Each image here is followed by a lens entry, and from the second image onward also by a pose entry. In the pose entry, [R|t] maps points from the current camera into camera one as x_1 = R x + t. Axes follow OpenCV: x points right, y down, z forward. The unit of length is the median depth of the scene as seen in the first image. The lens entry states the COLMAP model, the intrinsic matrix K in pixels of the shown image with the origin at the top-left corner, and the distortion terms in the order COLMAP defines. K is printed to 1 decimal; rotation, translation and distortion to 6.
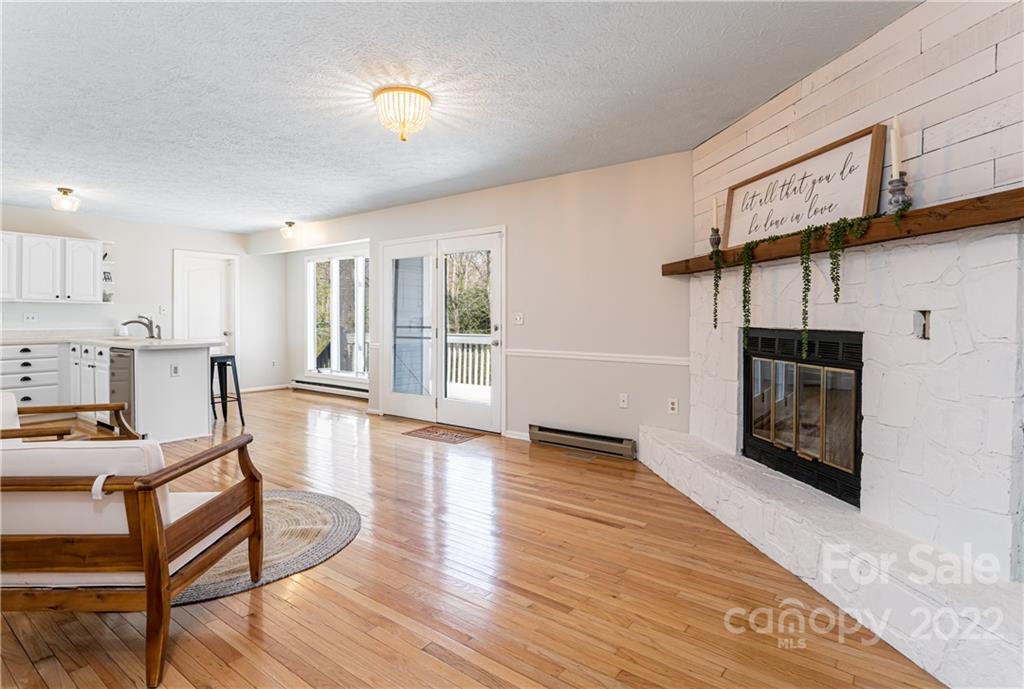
lens RADIAL K [[535.8, 0, 502.0], [0, 535.8, 328.5], [0, 0, 1]] dist [0.001490, -0.000809]
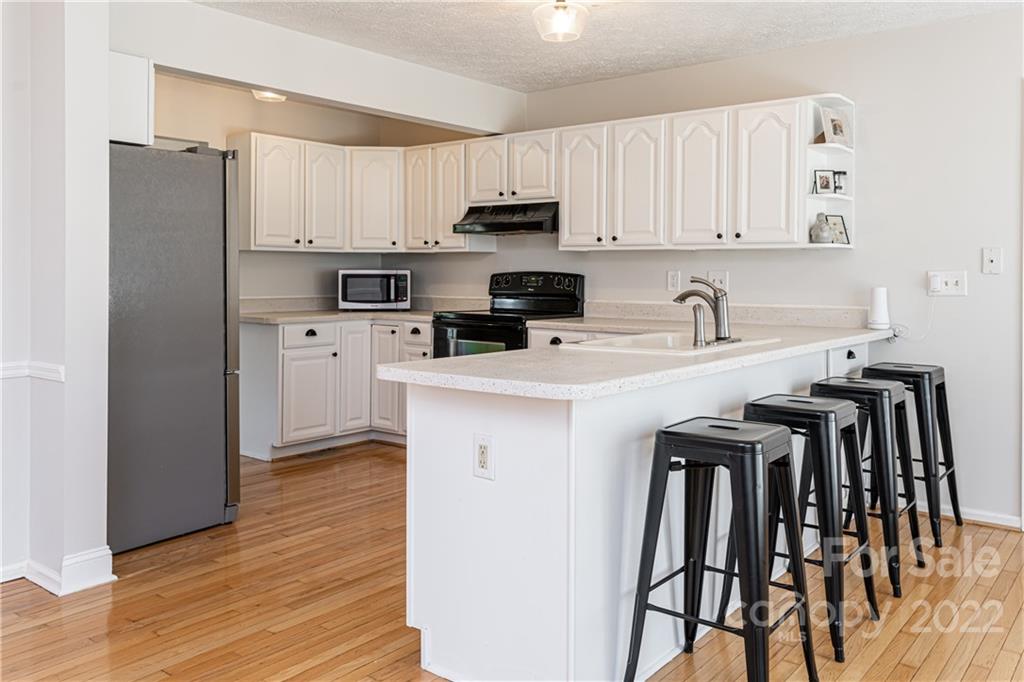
lens RADIAL K [[812.3, 0, 510.5], [0, 812.3, 278.9], [0, 0, 1]] dist [0.012942, -0.004875]
pose [[-0.011700, 0.001620, -0.999930, -0.141727], [-0.025629, 0.999670, 0.001919, -0.022011], [0.999603, 0.025650, -0.011655, 0.949483]]
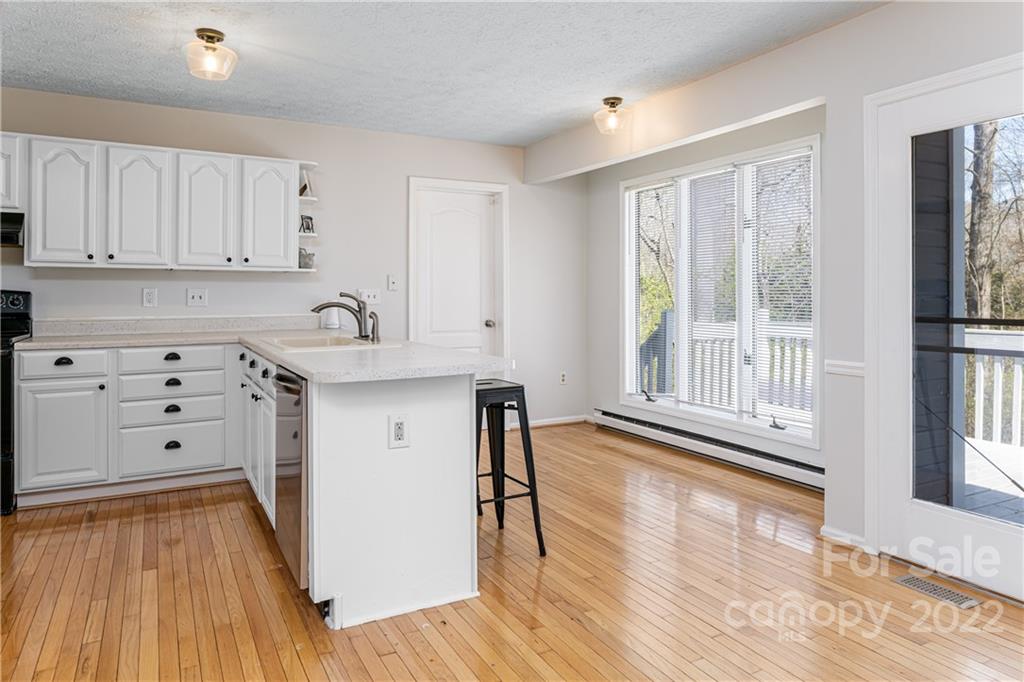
lens RADIAL K [[661.9, 0, 508.3], [0, 661.9, 293.0], [0, 0, 1]] dist [0.003298, 0.000618]
pose [[0.914457, -0.005960, -0.404639, -0.318282], [-0.003171, 0.999755, -0.021891, -0.011560], [0.404671, 0.021301, 0.914214, 0.551161]]
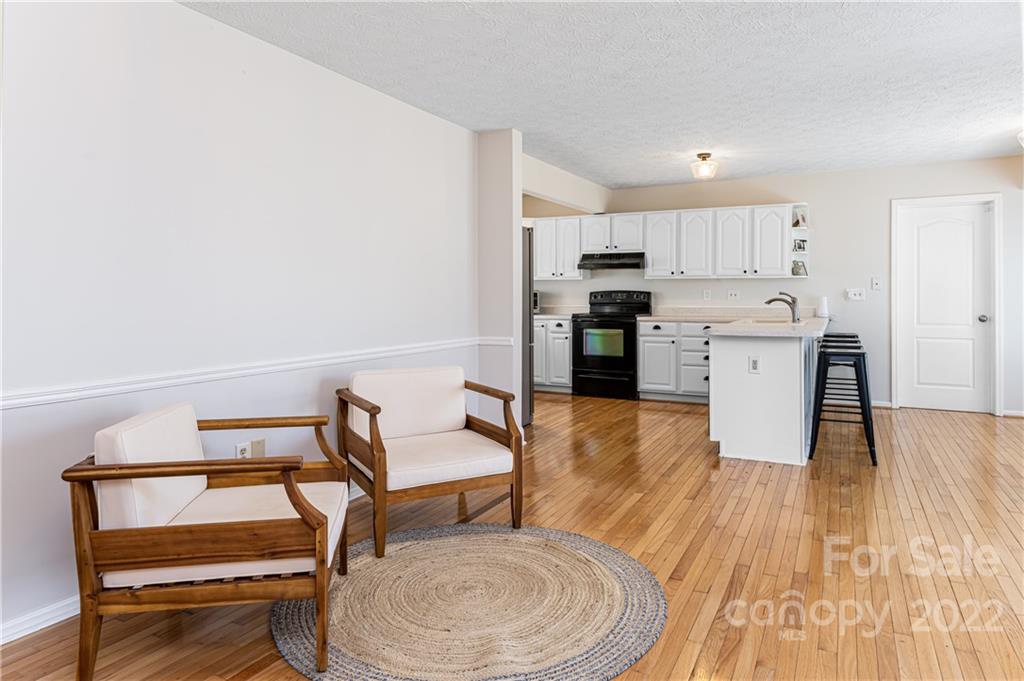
lens RADIAL K [[629.4, 0, 517.7], [0, 629.4, 294.8], [0, 0, 1]] dist [0.016343, 0.001721]
pose [[0.191878, -0.002083, -0.981417, 0.177995], [-0.015685, 0.999864, -0.005188, -0.009675], [0.981293, 0.016389, 0.191819, 0.471606]]
